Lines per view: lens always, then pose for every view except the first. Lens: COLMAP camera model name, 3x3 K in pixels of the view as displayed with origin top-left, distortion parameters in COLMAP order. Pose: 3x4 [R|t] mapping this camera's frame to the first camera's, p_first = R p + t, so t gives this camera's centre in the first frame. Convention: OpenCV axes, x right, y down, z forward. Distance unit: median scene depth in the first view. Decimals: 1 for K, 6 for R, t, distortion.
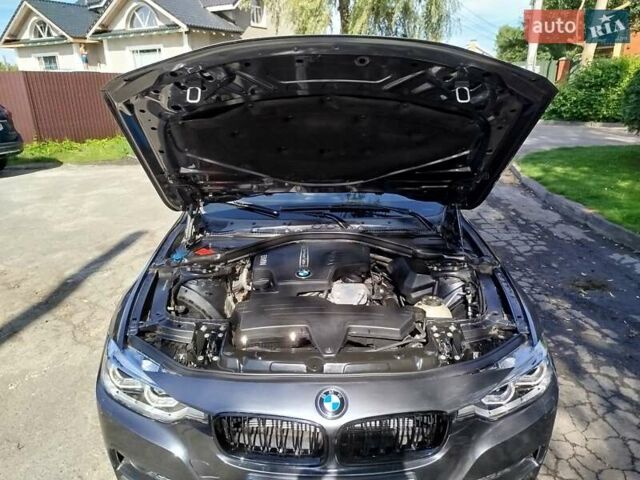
lens RADIAL K [[453.7, 0, 318.5], [0, 453.7, 238.8], [0, 0, 1]] dist [0.002157, 0.001175]
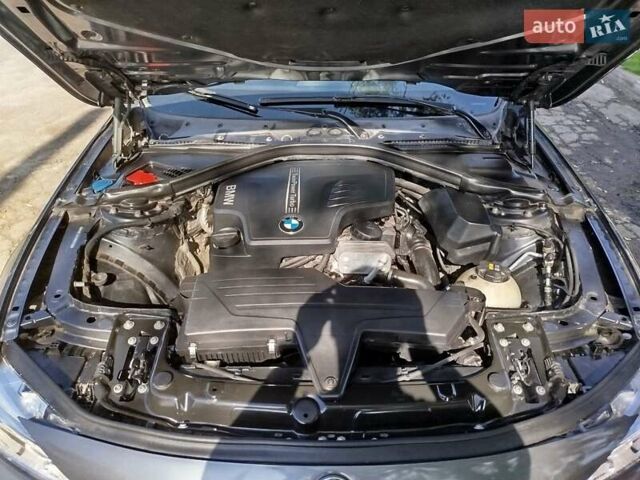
lens RADIAL K [[462.9, 0, 320.0], [0, 462.9, 240.0], [0, 0, 1]] dist [-0.003342, 0.008434]
pose [[0.999953, 0.008817, 0.004044, 0.004082], [-0.009604, 0.958361, 0.285399, -0.079382], [-0.001360, -0.285424, 0.958400, 0.347510]]
